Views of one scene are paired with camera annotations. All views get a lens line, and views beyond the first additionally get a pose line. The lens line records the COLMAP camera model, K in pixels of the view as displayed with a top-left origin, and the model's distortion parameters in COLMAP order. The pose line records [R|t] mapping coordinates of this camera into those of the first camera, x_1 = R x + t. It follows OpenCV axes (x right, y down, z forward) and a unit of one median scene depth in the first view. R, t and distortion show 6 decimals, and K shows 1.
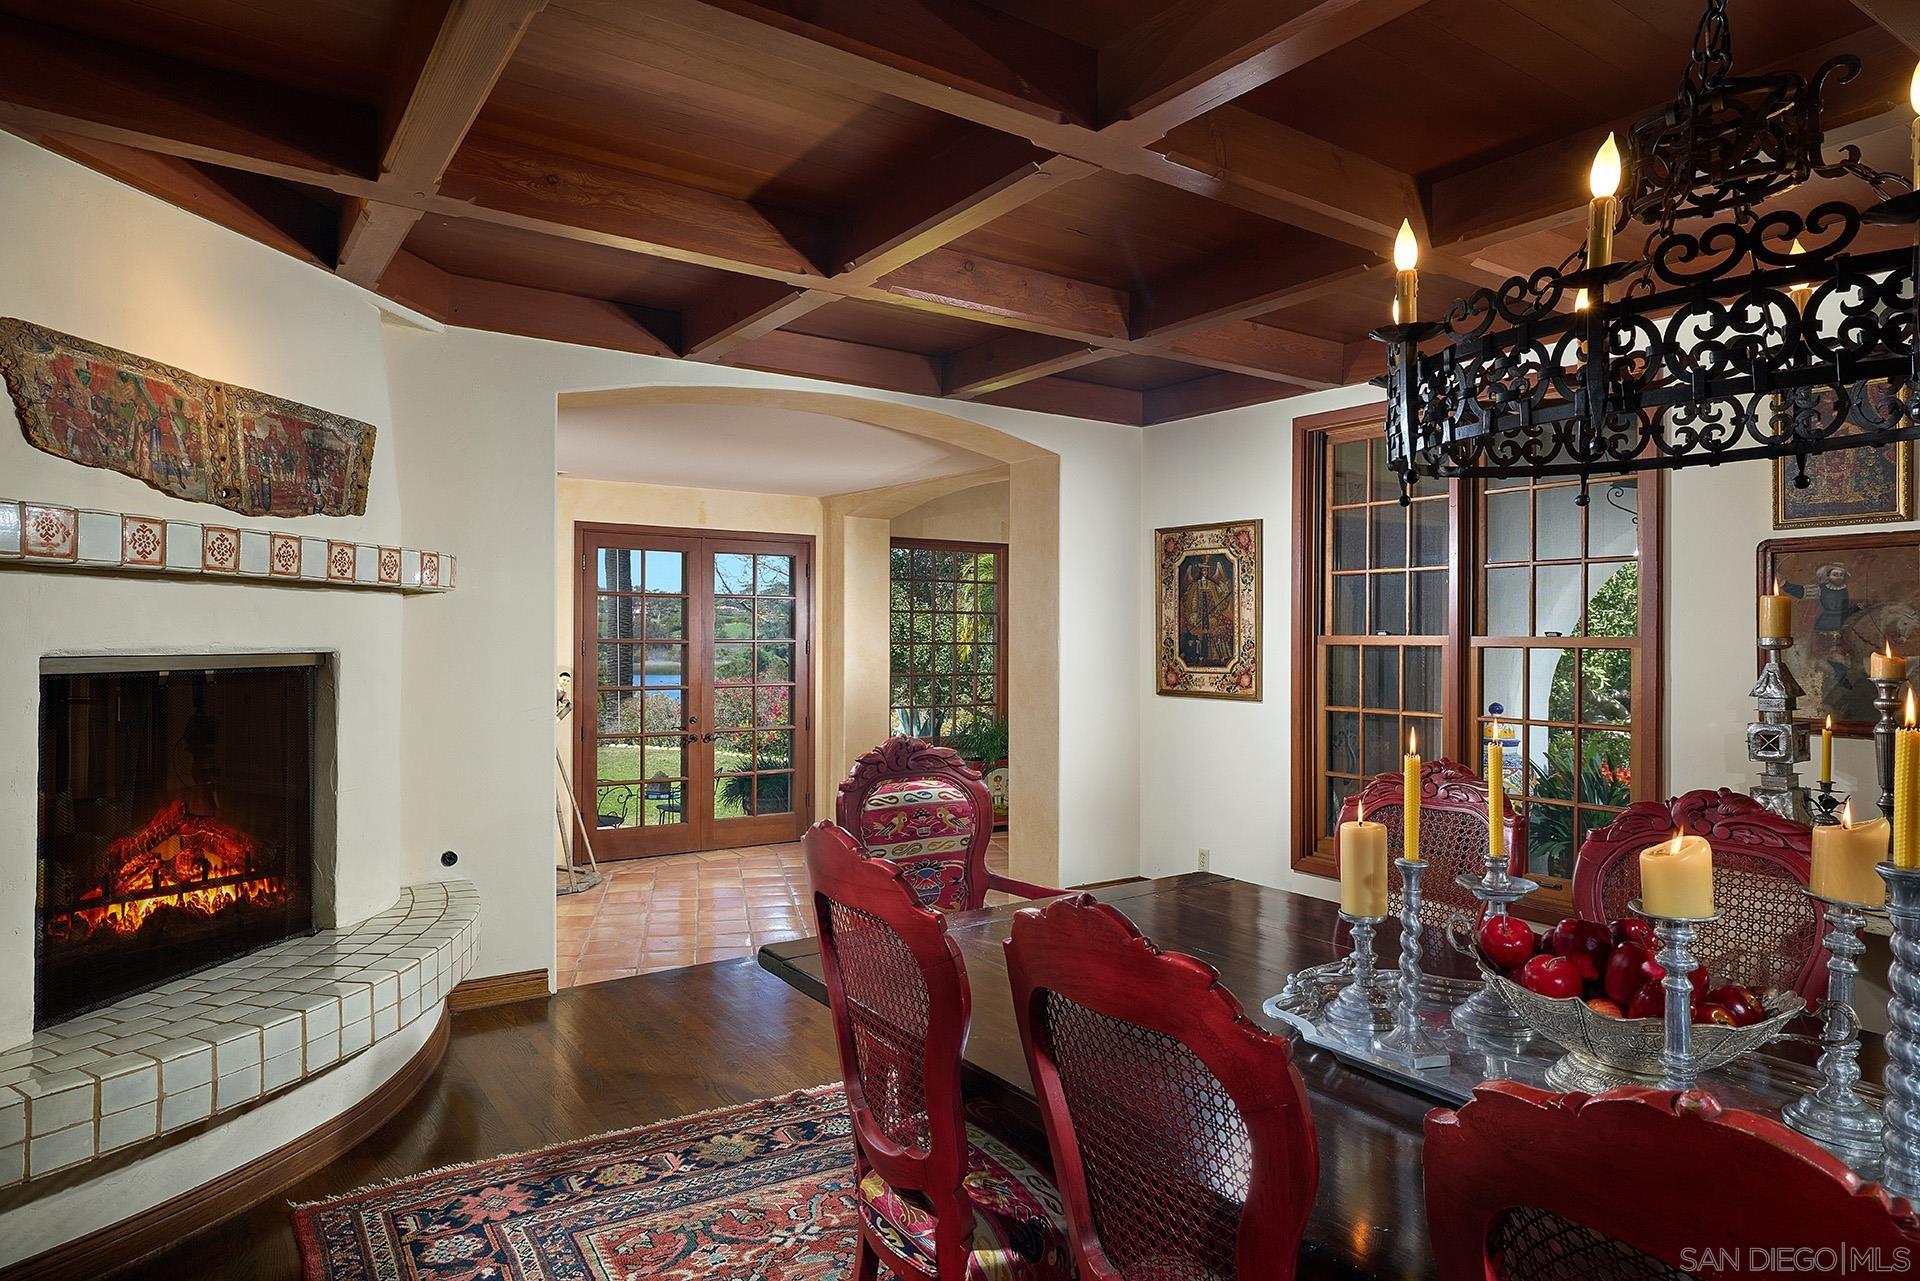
lens RADIAL K [[1153.1, 0, 961.0], [0, 1153.1, 640.3], [0, 0, 1]] dist [0.000118, 0.000045]
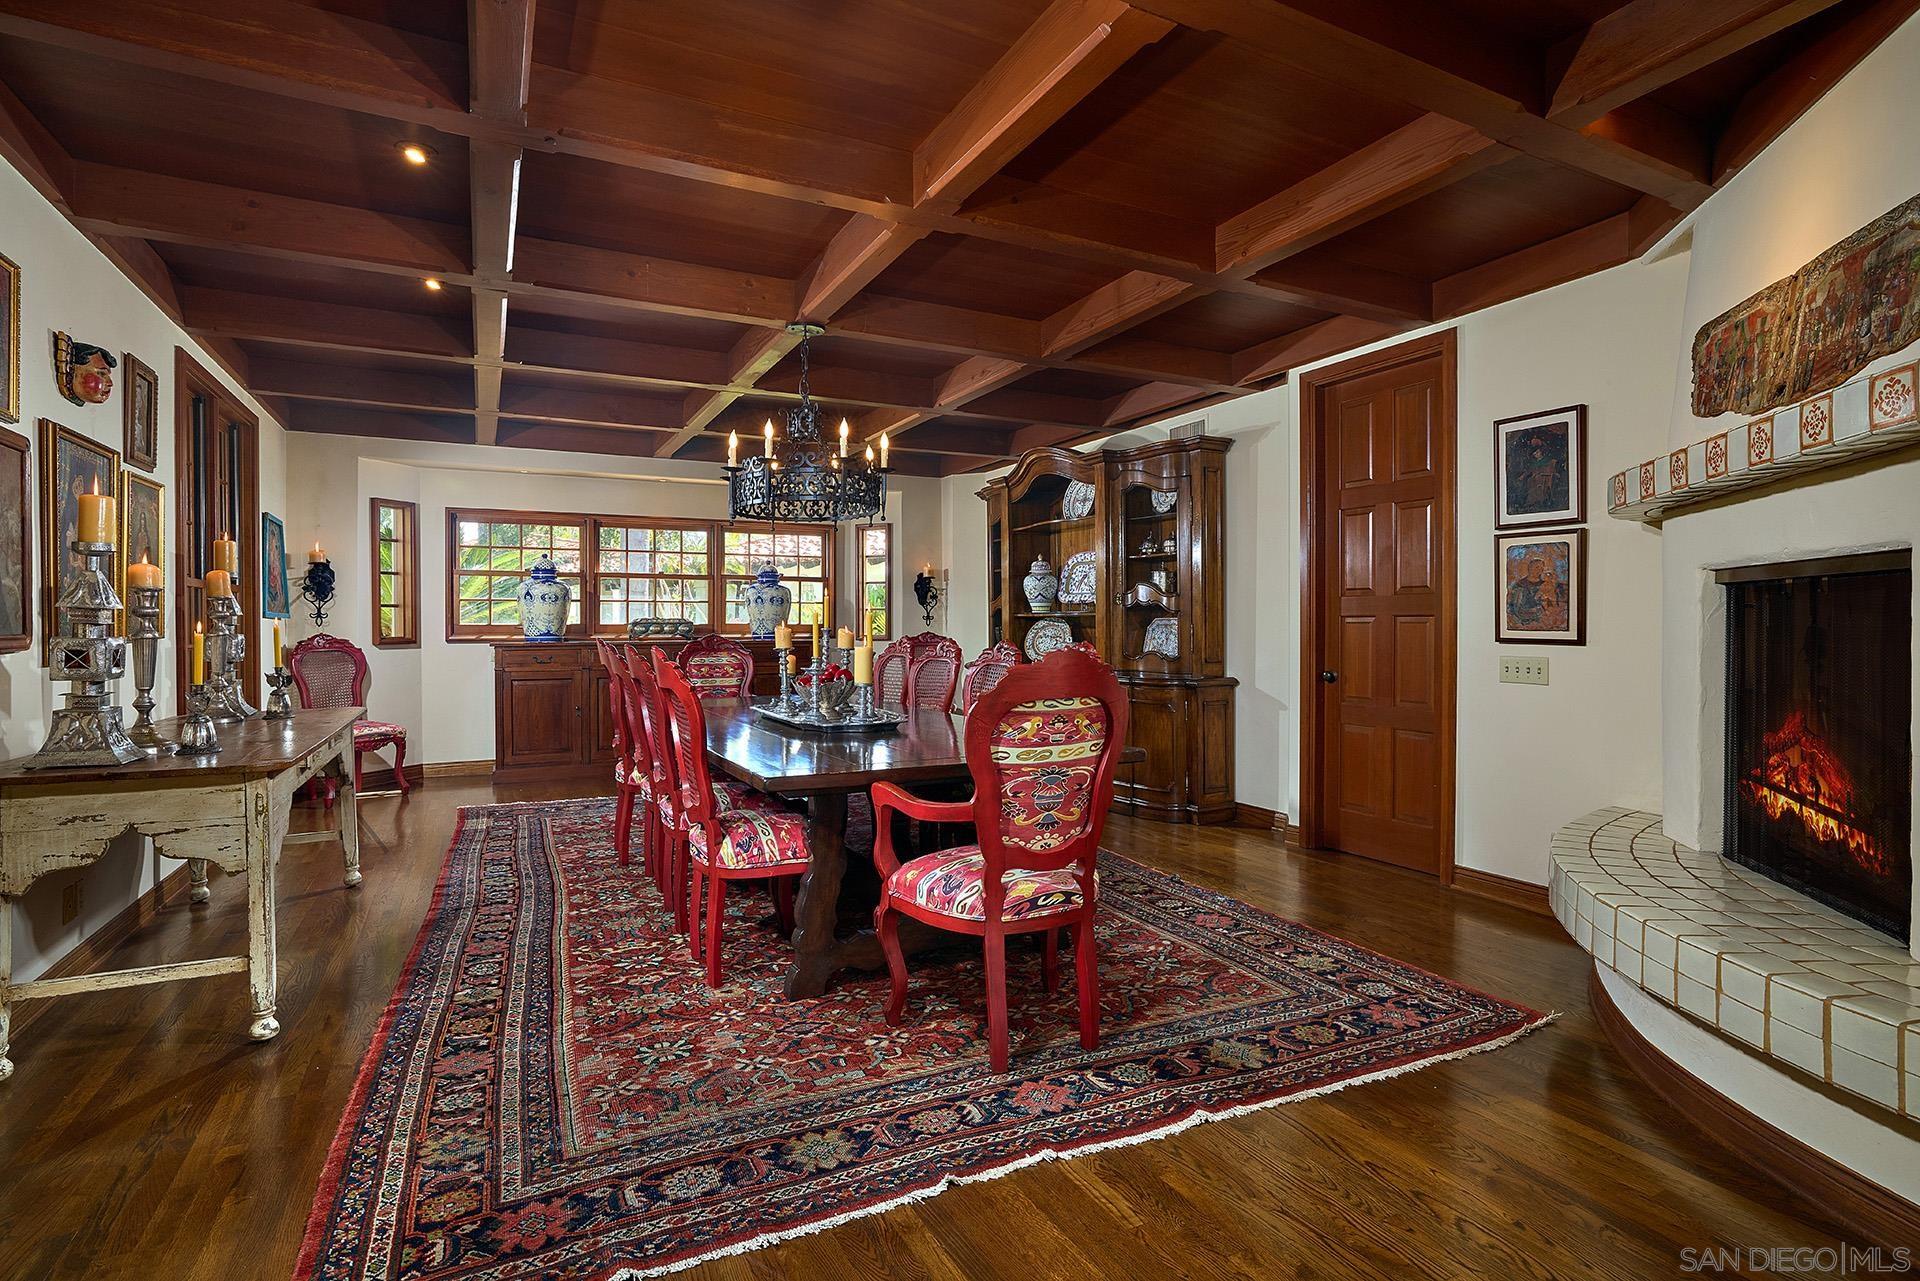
lens RADIAL K [[961.6, 0, 958.8], [0, 961.6, 634.3], [0, 0, 1]] dist [0.000592, 0.000131]
pose [[-0.991061, -0.006794, 0.133236, -0.076801], [-0.005908, 0.999958, 0.007051, 0.075981], [-0.133279, 0.006201, -0.991059, 2.007088]]
